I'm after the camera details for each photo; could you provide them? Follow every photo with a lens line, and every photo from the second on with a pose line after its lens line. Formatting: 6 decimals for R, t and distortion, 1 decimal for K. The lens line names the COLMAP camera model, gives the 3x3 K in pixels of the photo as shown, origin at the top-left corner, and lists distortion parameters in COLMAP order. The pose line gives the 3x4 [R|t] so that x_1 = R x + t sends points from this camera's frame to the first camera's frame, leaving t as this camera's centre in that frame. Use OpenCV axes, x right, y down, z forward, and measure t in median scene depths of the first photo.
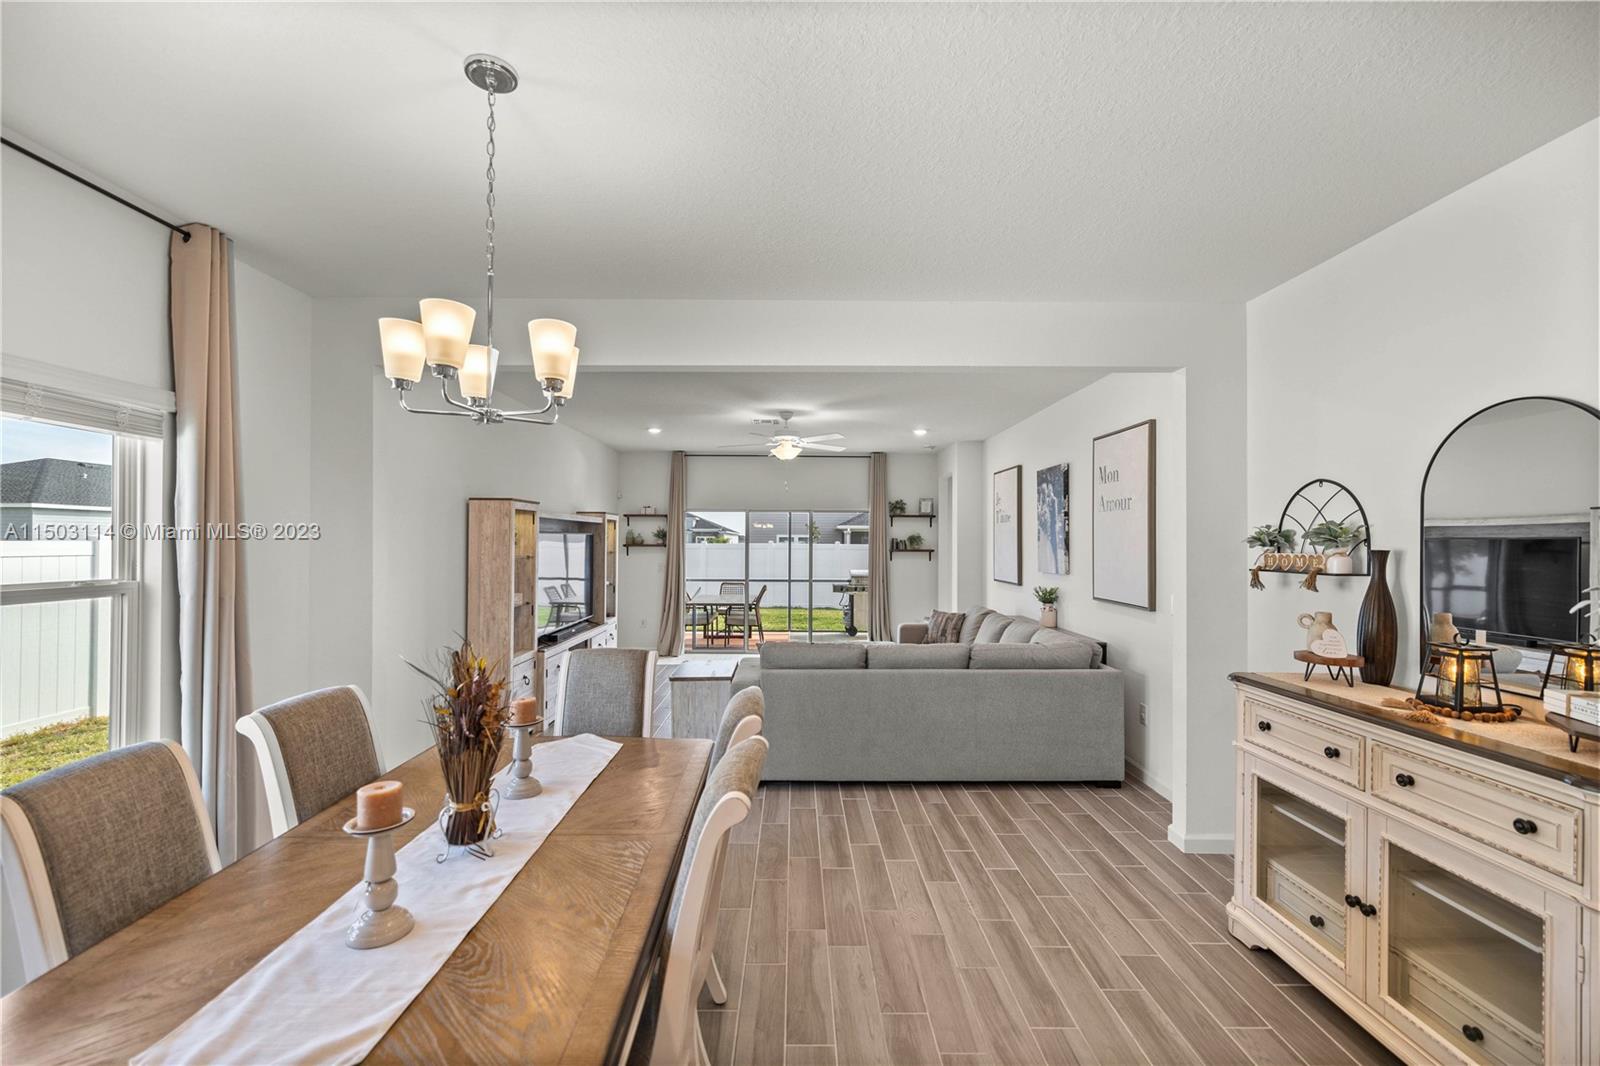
lens RADIAL K [[673.6, 0, 795.6], [0, 673.6, 542.7], [0, 0, 1]] dist [-0.002009, 0.000573]
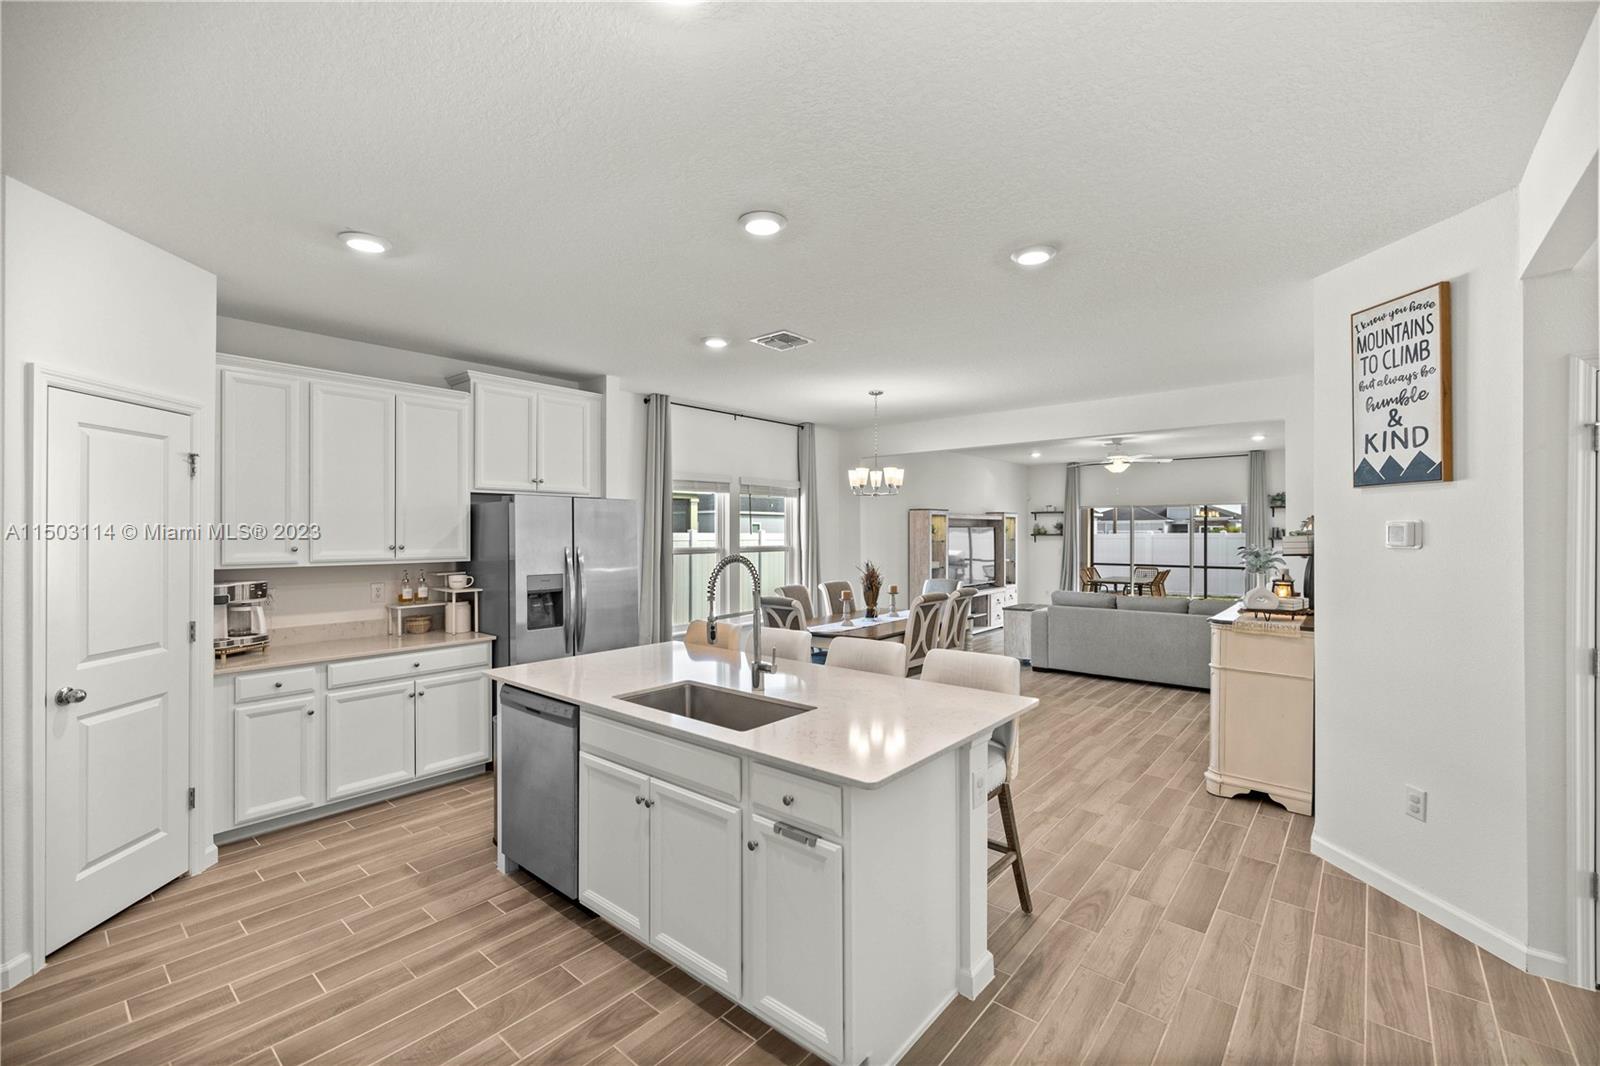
lens RADIAL K [[673.6, 0, 792.0], [0, 673.6, 534.1], [0, 0, 1]] dist [-0.002009, 0.000573]
pose [[0.754881, -0.004342, -0.655848, 0.536658], [0.004351, 0.999989, -0.001613, 0.004972], [0.655848, -0.001636, 0.754891, -0.681212]]
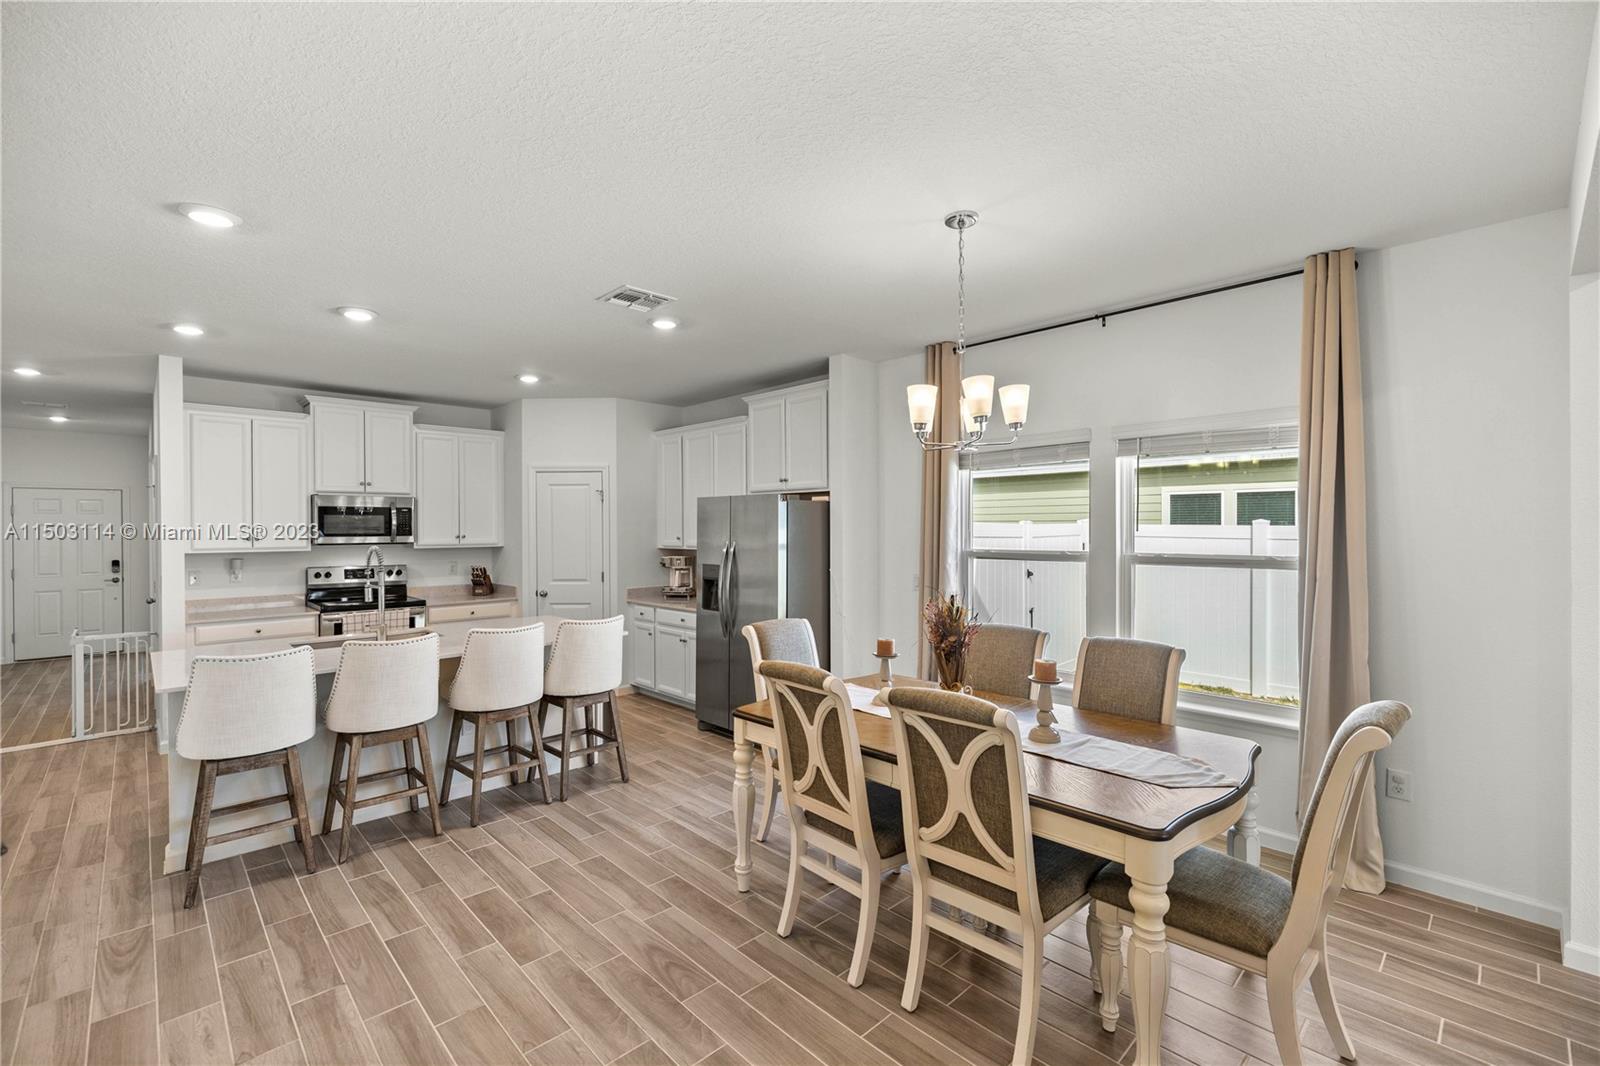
lens RADIAL K [[673.6, 0, 786.7], [0, 673.6, 532.2], [0, 0, 1]] dist [-0.002009, 0.000573]
pose [[-0.722755, 0.000222, -0.691104, 0.335848], [0.000819, 1.000000, -0.000536, 0.006992], [0.691104, -0.000953, -0.722755, 0.673350]]
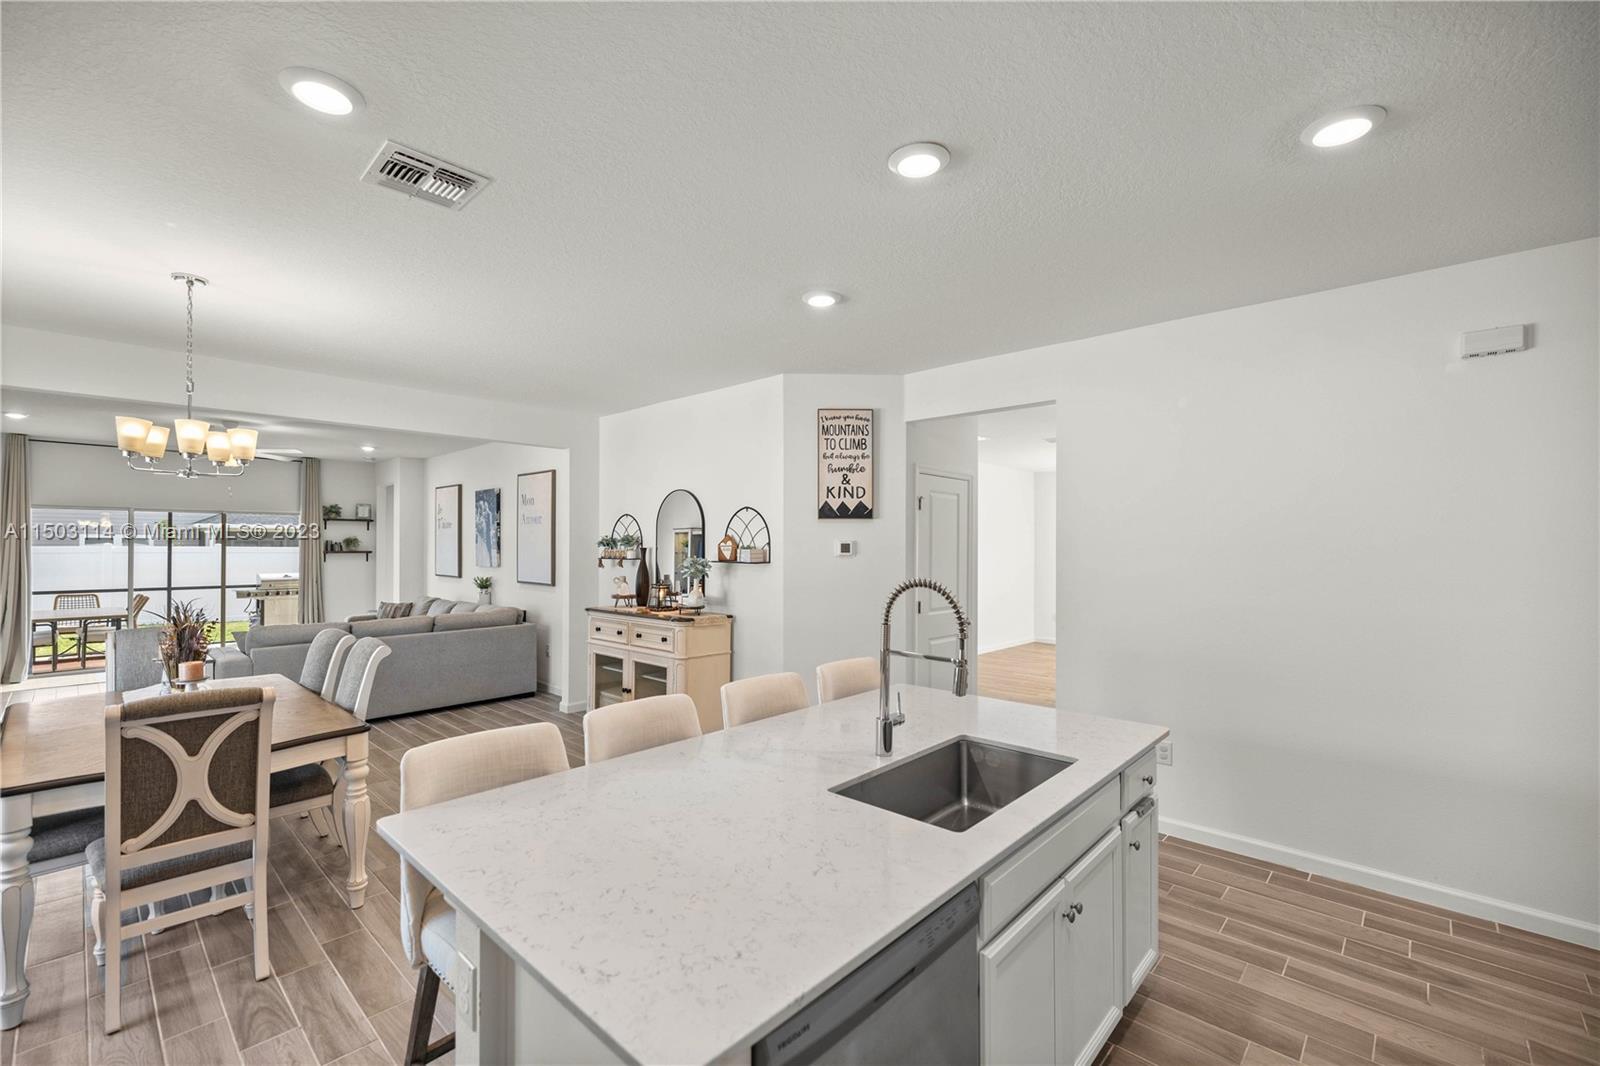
lens RADIAL K [[673.6, 0, 802.6], [0, 673.6, 538.1], [0, 0, 1]] dist [-0.002009, 0.000573]
pose [[0.680198, 0.006115, 0.733003, -0.239676], [0.001204, 0.999955, -0.009459, 0.000674], [-0.733027, 0.007317, 0.680160, -0.516518]]
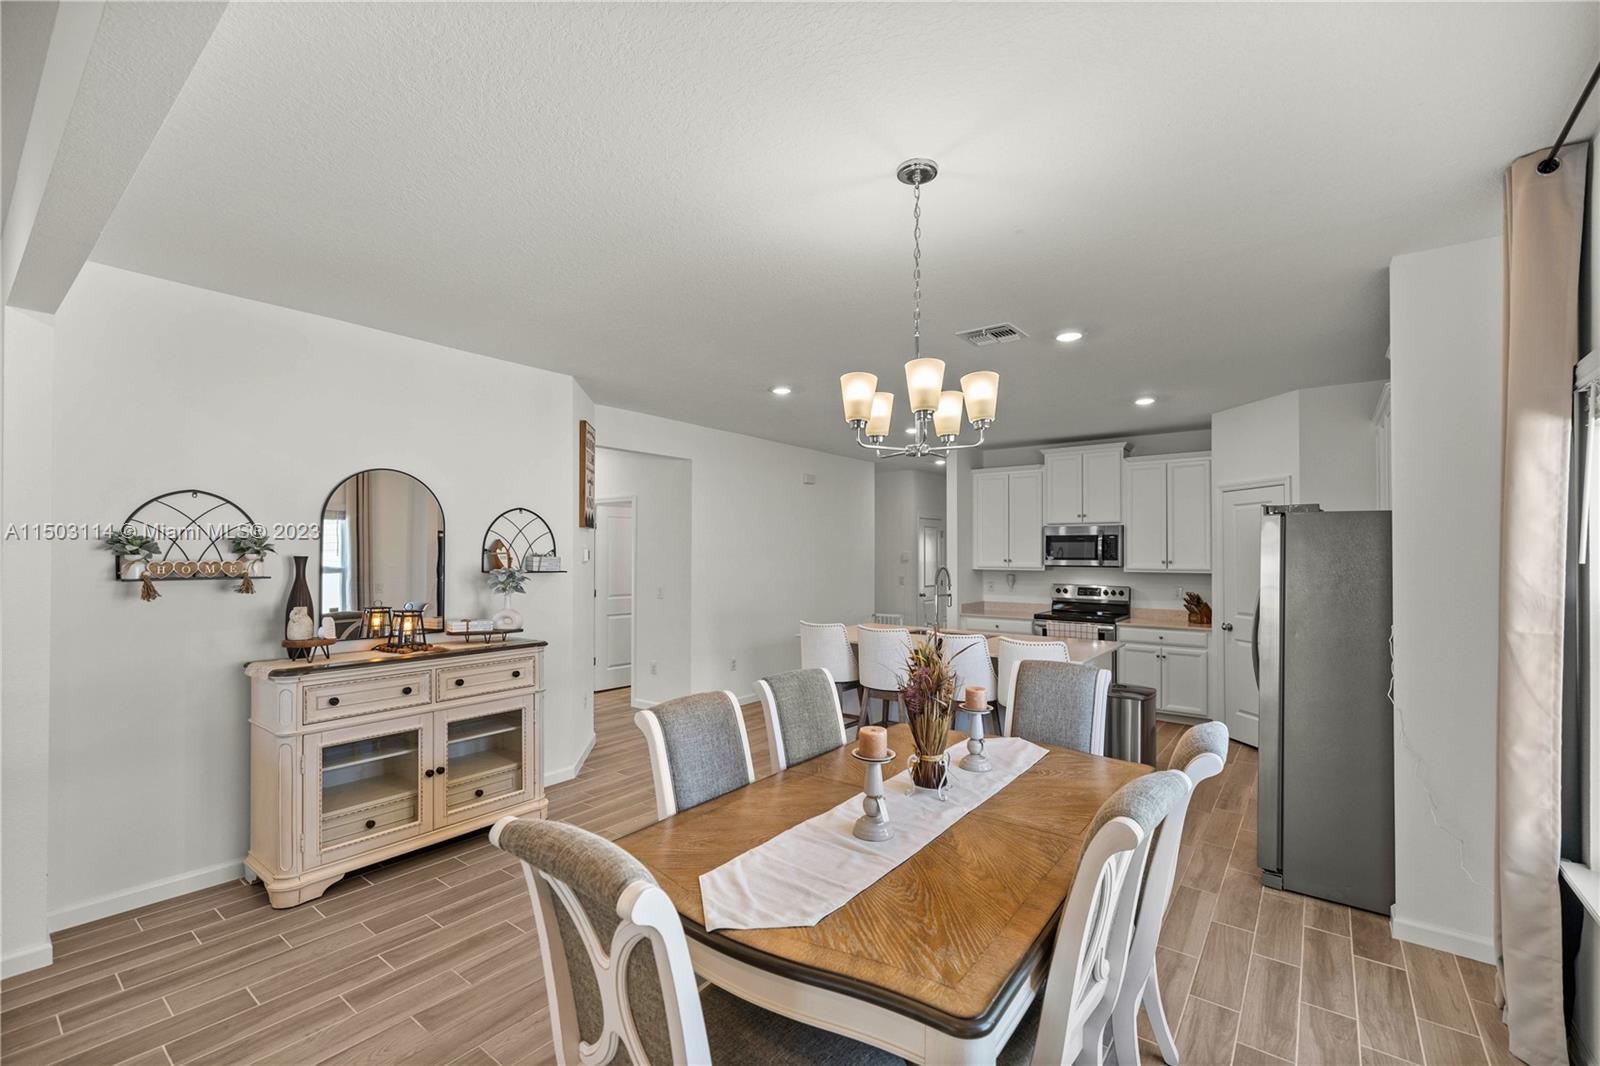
lens RADIAL K [[673.6, 0, 797.6], [0, 673.6, 551.8], [0, 0, 1]] dist [-0.002009, 0.000573]
pose [[-0.788238, -0.005409, 0.615347, -0.385576], [-0.006065, 0.999981, 0.001020, -0.002408], [-0.615341, -0.002928, -0.788256, 0.779387]]
